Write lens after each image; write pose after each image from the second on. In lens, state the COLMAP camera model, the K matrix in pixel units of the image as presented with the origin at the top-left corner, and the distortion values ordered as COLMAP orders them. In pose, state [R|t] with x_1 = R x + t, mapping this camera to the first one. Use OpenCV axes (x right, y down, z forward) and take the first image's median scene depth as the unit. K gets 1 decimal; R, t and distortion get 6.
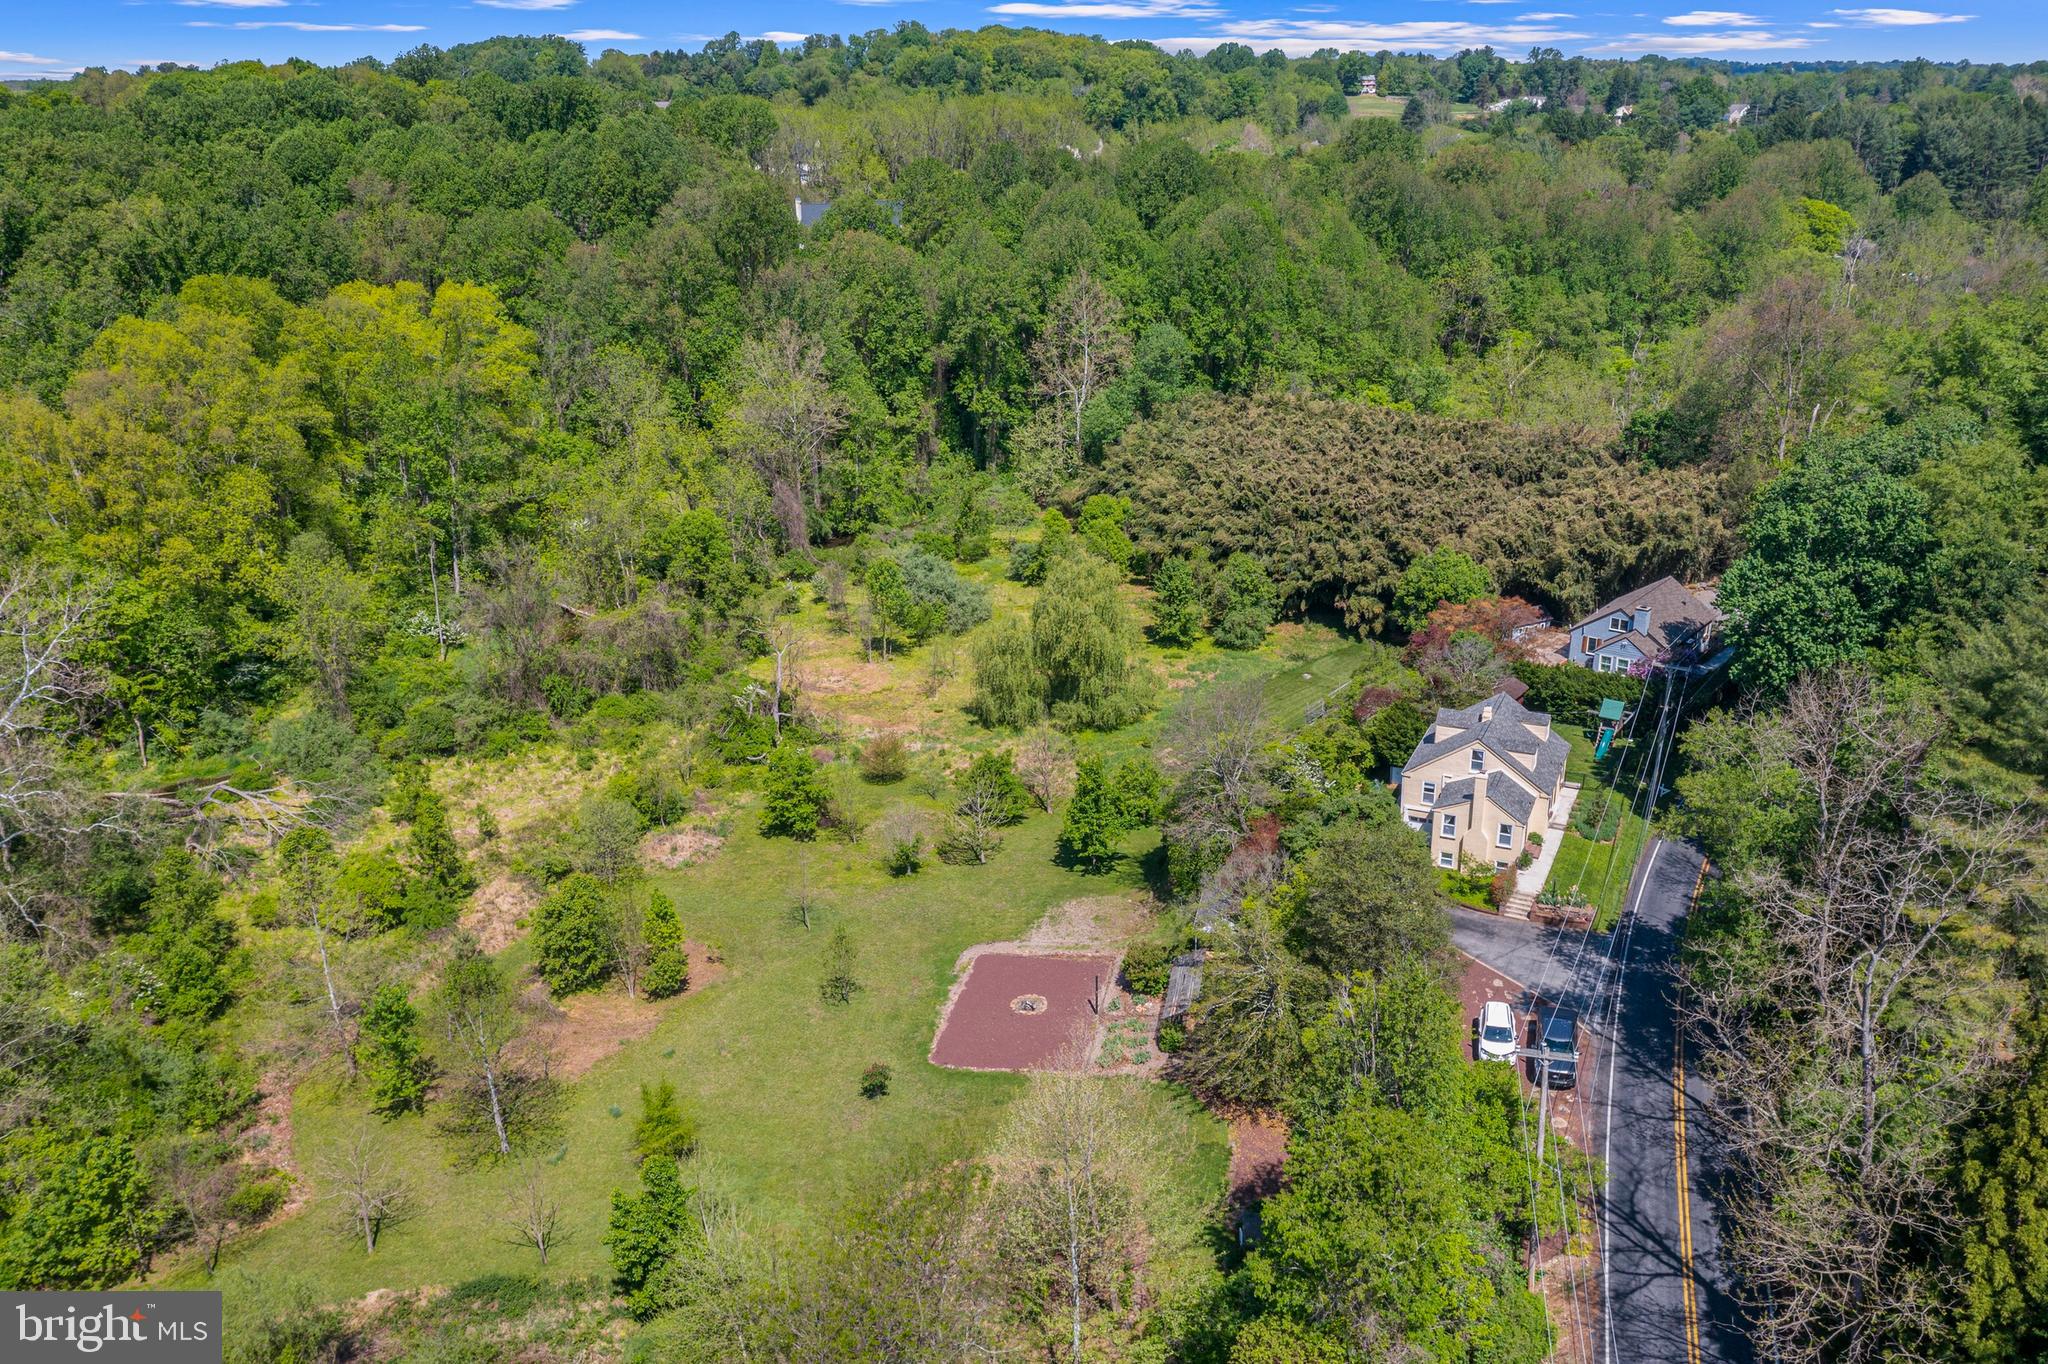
lens RADIAL K [[1750.2, 0, 1072.3], [0, 1750.2, 720.4], [0, 0, 1]] dist [-0.009328, -0.000897]
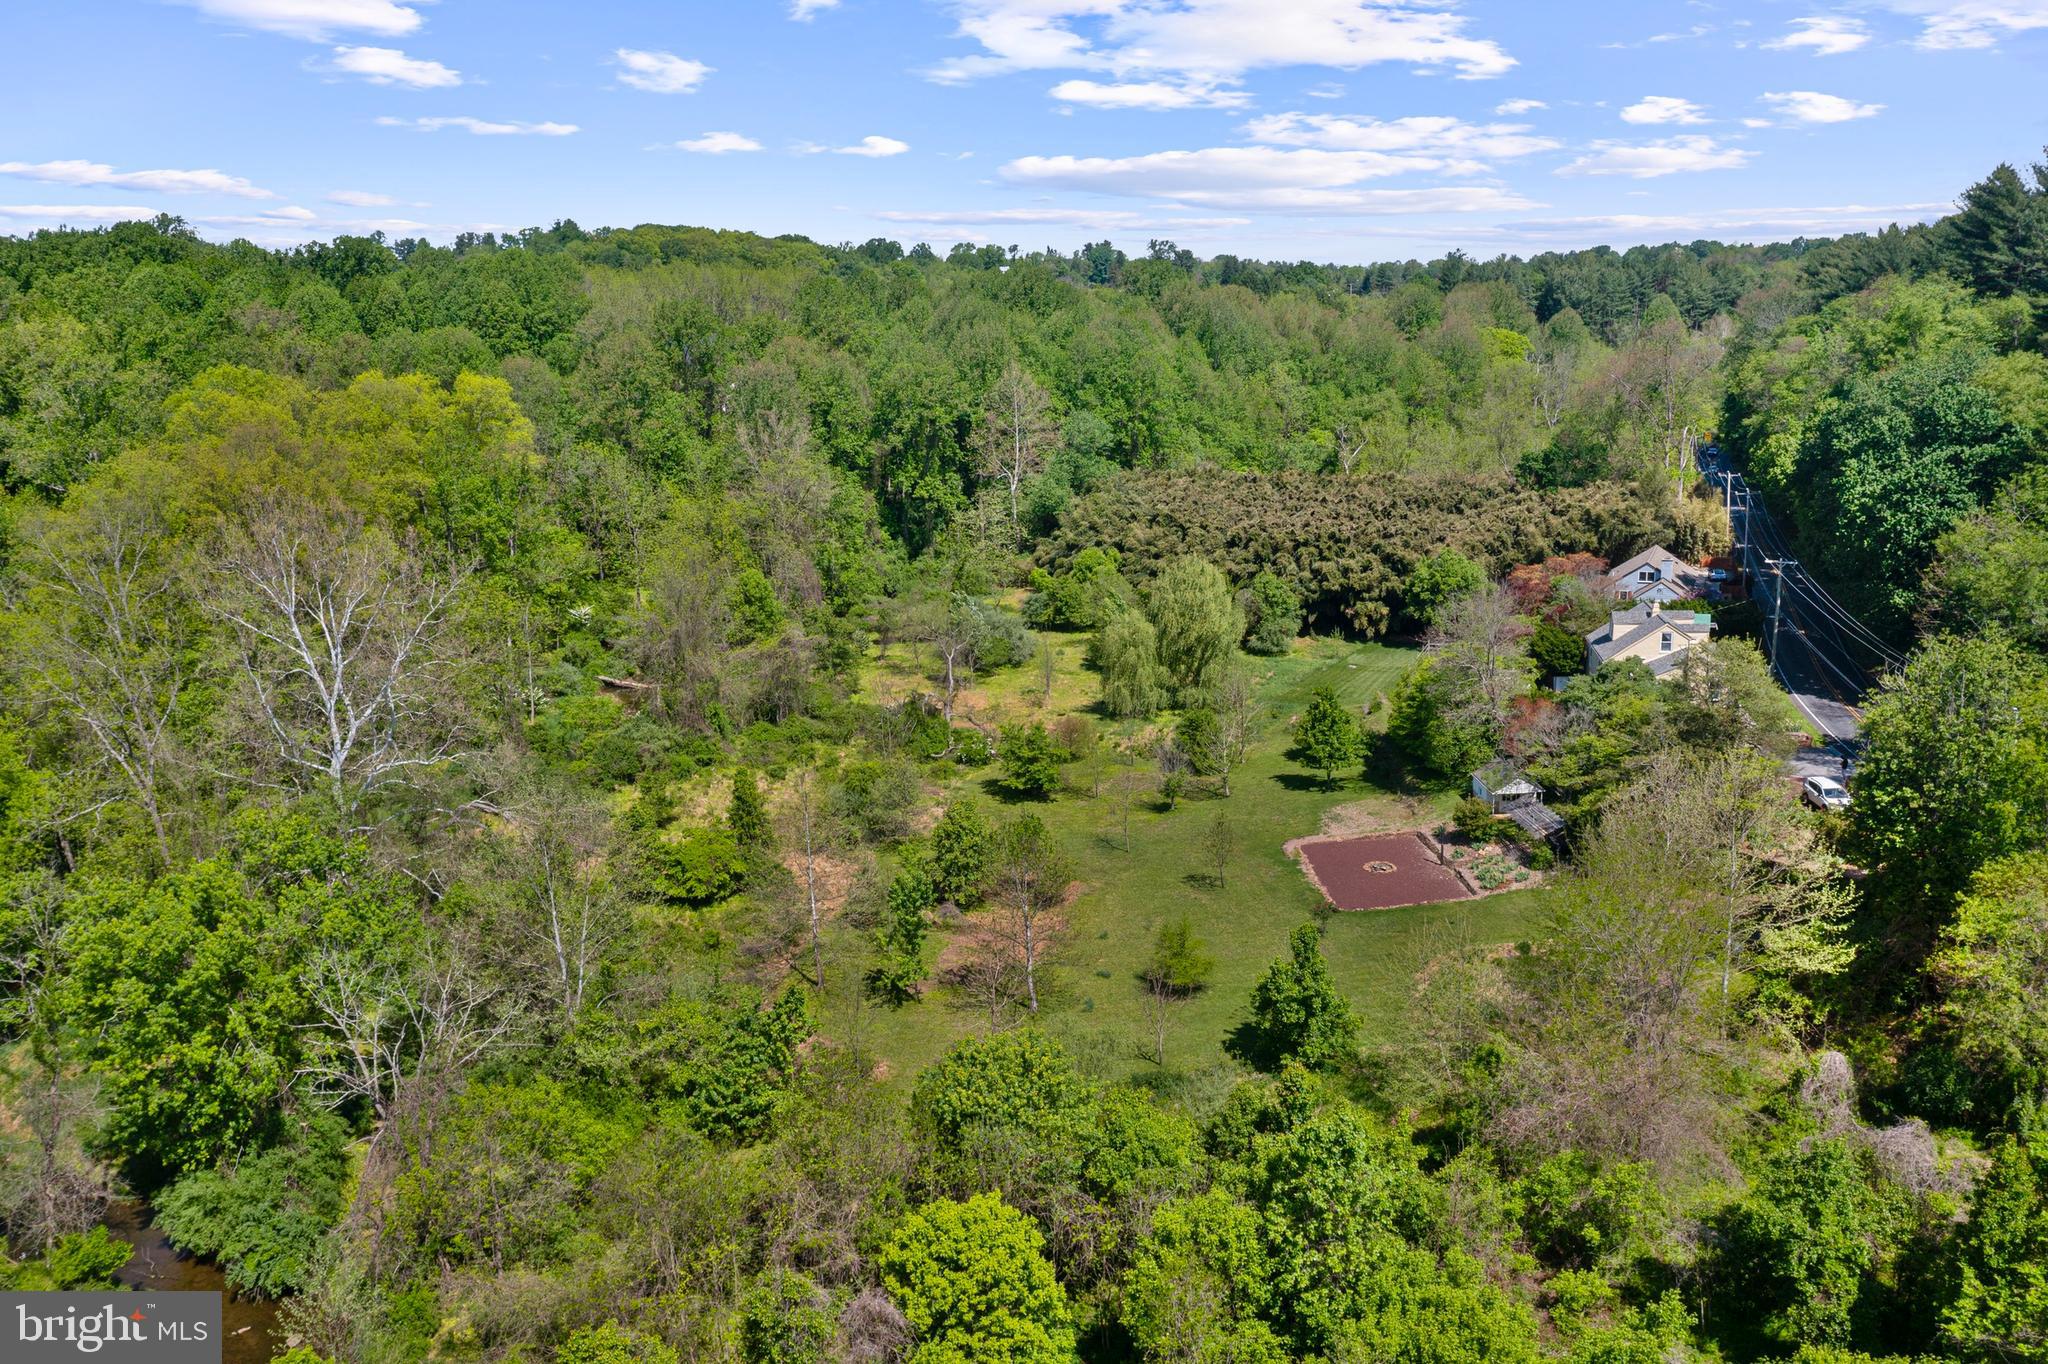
lens RADIAL K [[1750.2, 0, 1072.3], [0, 1750.2, 720.4], [0, 0, 1]] dist [-0.009328, -0.000897]
pose [[0.960204, -0.079893, 0.267630, -0.332890], [0.112978, 0.987425, -0.110577, 0.110262], [-0.255431, 0.136413, 0.957156, -0.039202]]
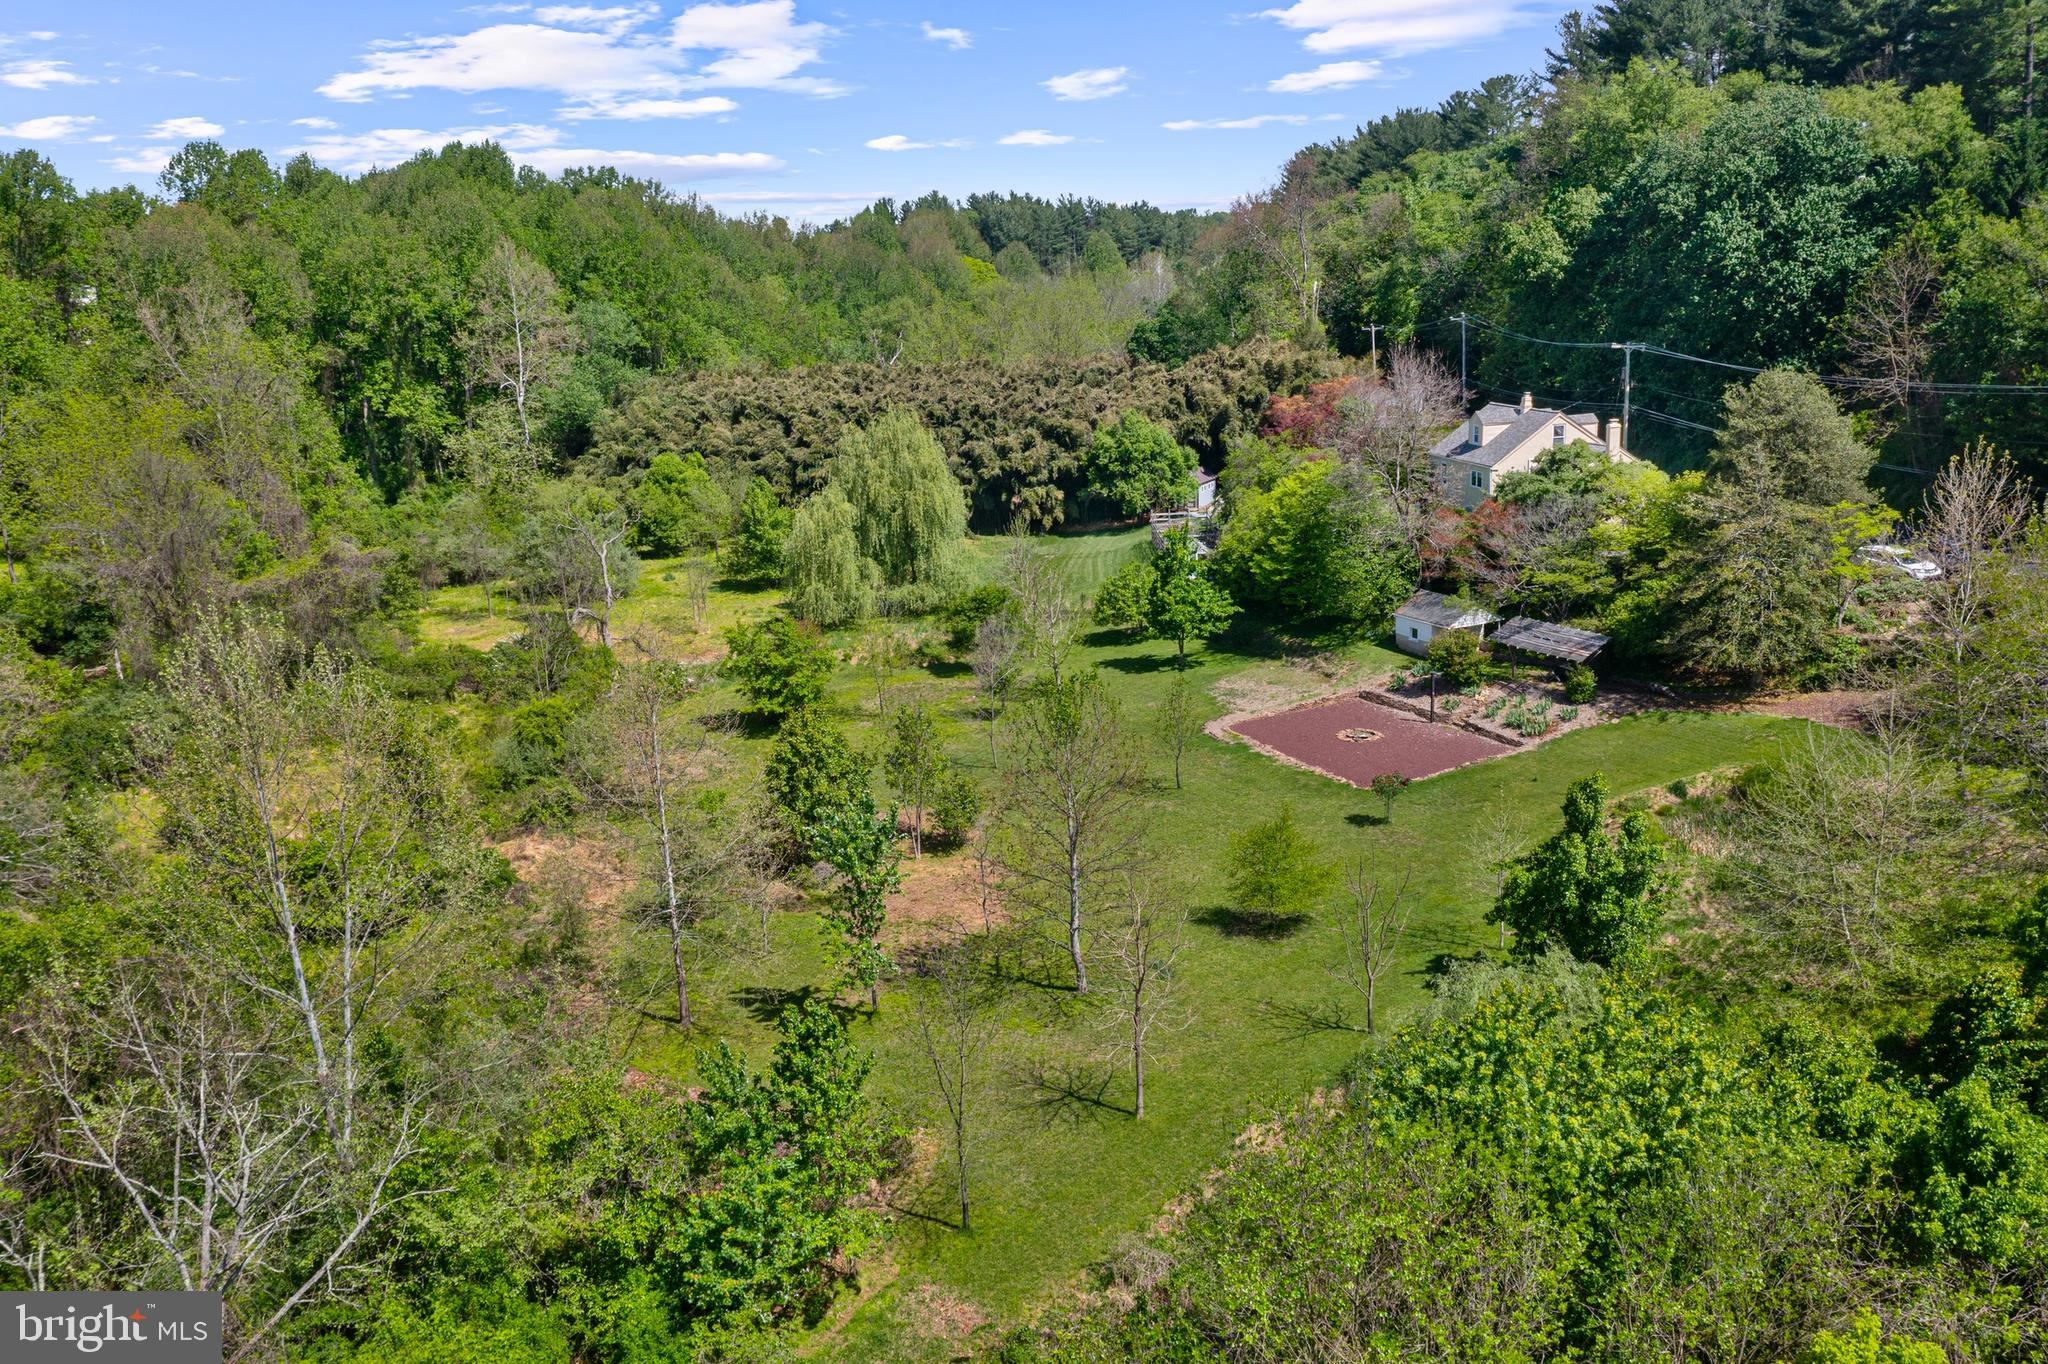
lens RADIAL K [[1750.2, 0, 1072.3], [0, 1750.2, 720.4], [0, 0, 1]] dist [-0.009328, -0.000897]
pose [[0.780419, -0.180146, 0.598744, -0.402208], [0.264632, 0.962765, -0.055258, 0.106463], [-0.566495, 0.201571, 0.799032, 0.262741]]
